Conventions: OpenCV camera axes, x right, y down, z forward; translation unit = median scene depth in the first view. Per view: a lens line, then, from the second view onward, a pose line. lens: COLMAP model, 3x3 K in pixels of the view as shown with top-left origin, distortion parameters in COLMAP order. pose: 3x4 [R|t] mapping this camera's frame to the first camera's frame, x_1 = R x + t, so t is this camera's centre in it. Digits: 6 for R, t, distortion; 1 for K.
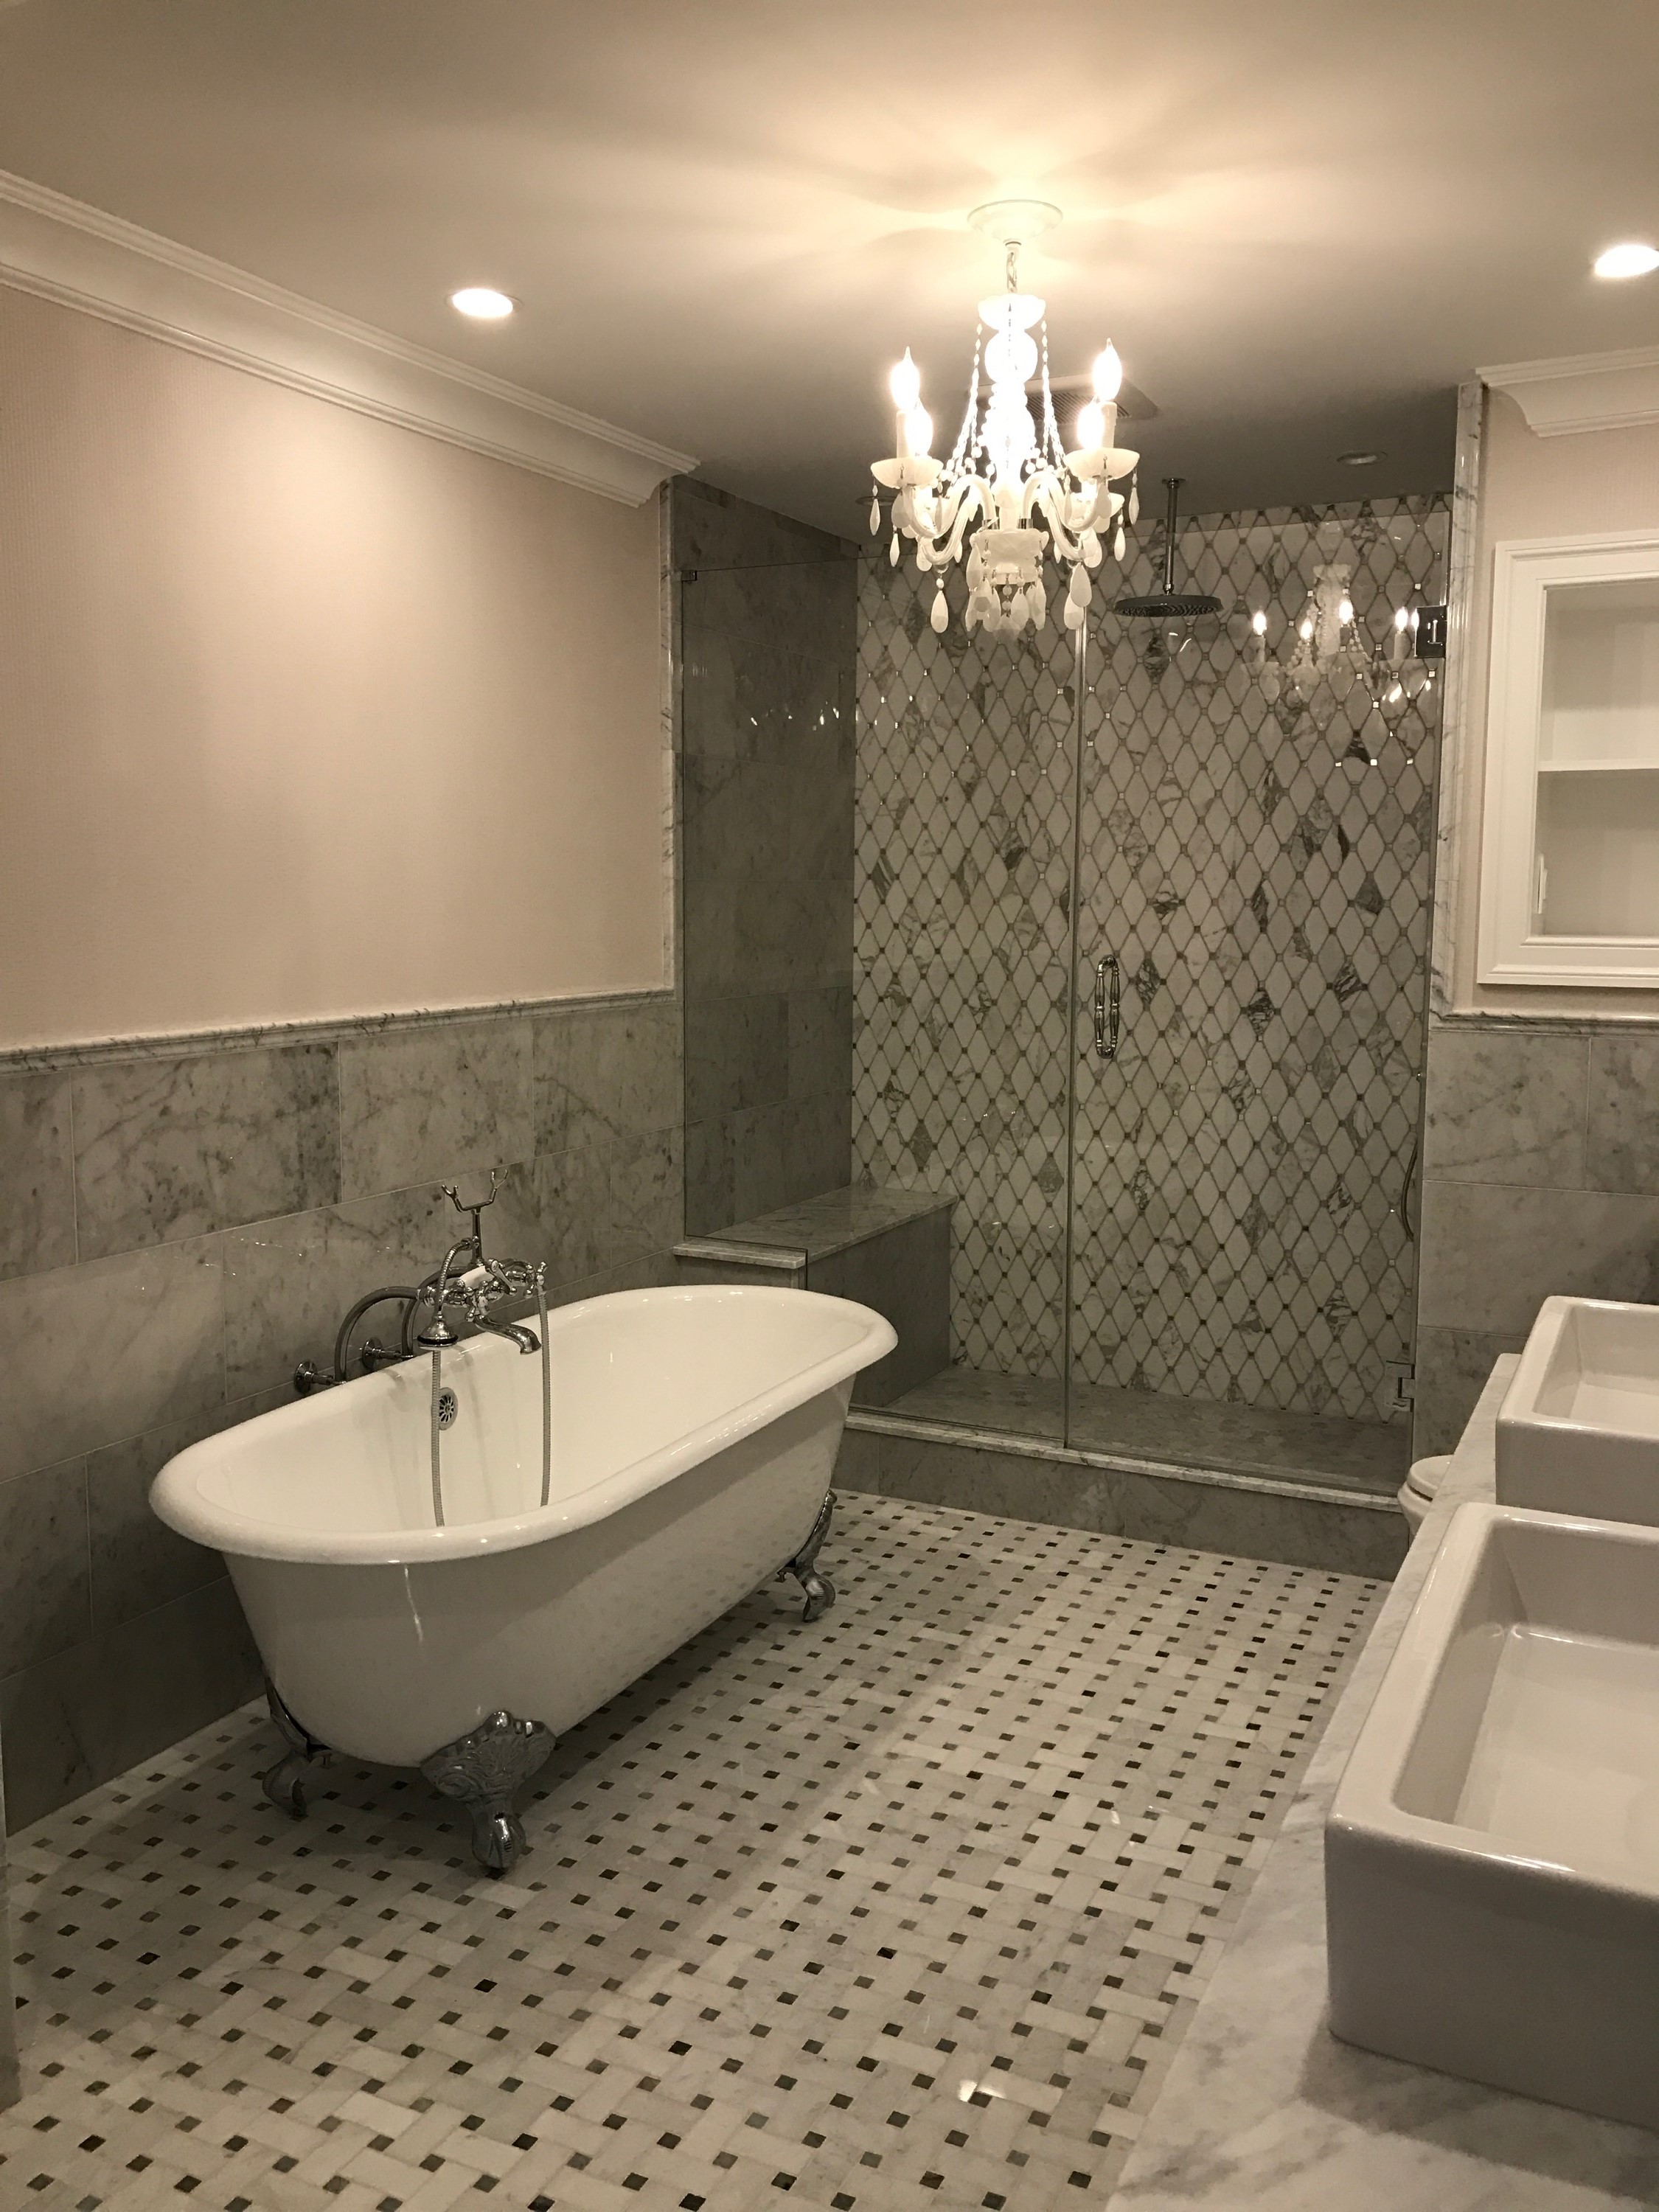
lens RADIAL K [[1809.1, 0, 830.2], [0, 1809.1, 1094.9], [0, 0, 1]] dist [0.002411, 0.033395]
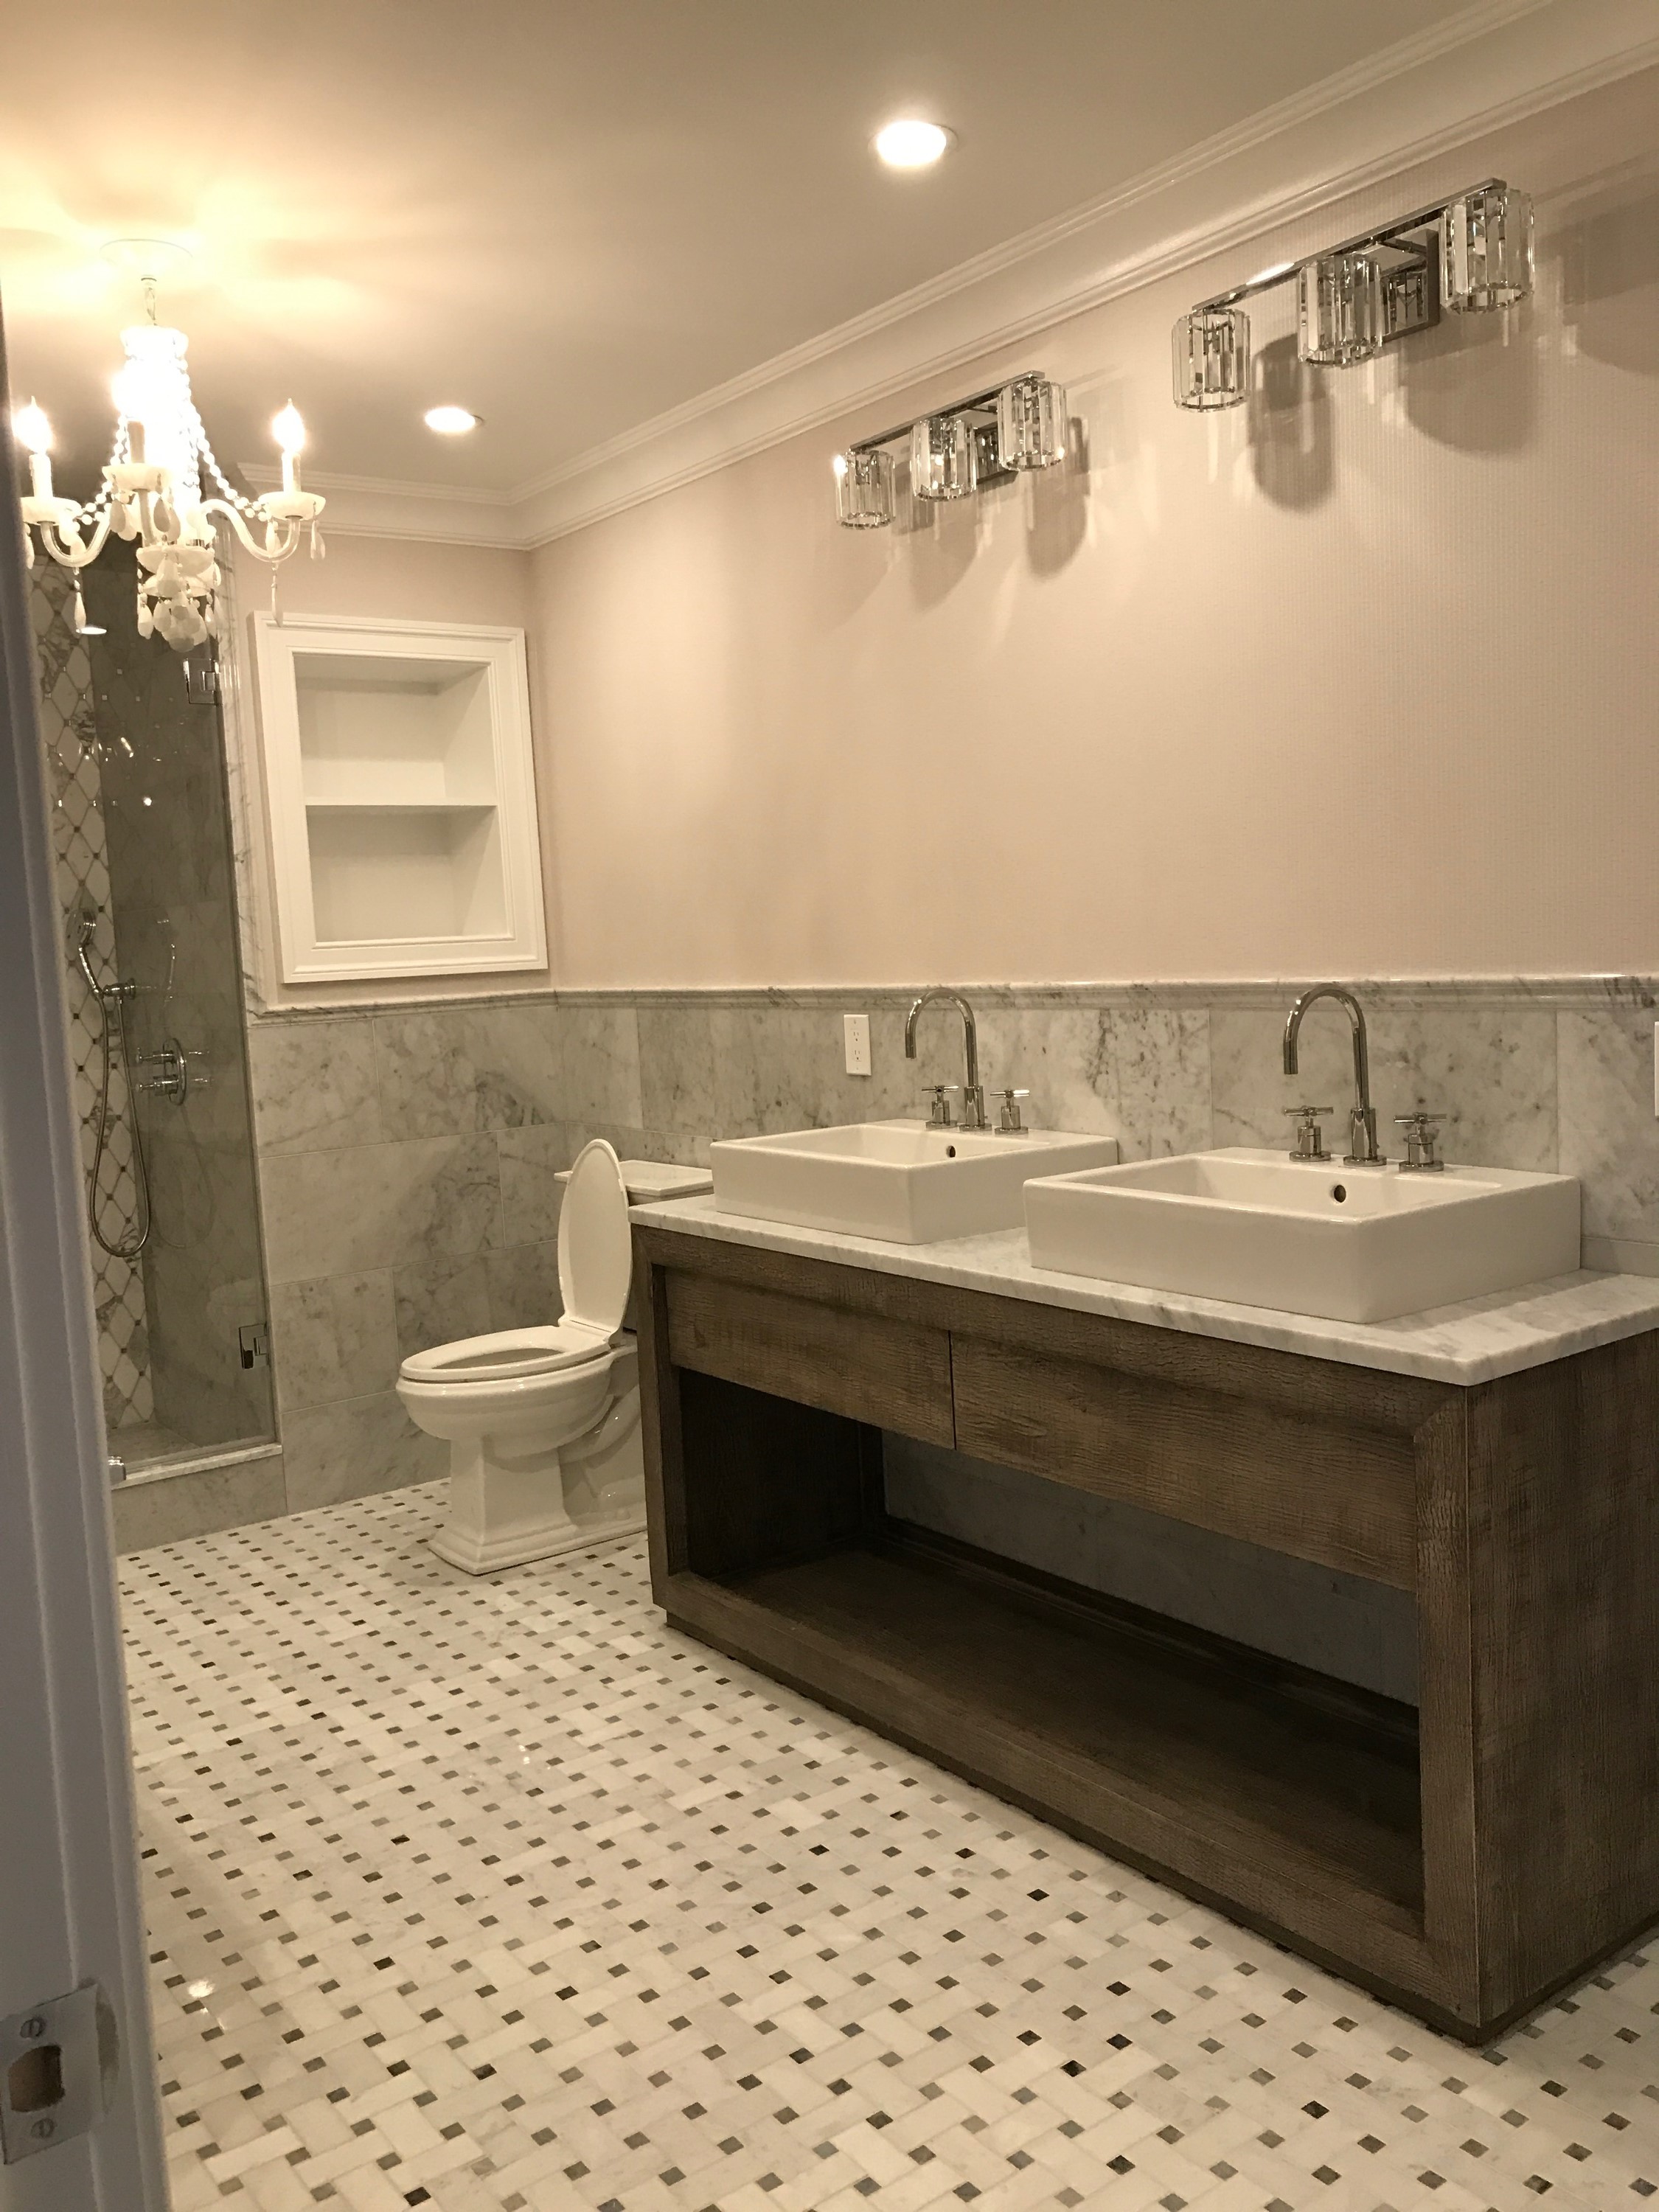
lens RADIAL K [[1809.1, 0, 829.3], [0, 1809.1, 1110.2], [0, 0, 1]] dist [0.002411, 0.033395]
pose [[0.465902, -0.113027, 0.877588, -0.606702], [0.152617, 0.987209, 0.046122, 0.022907], [-0.871575, 0.112446, 0.477193, 0.163702]]
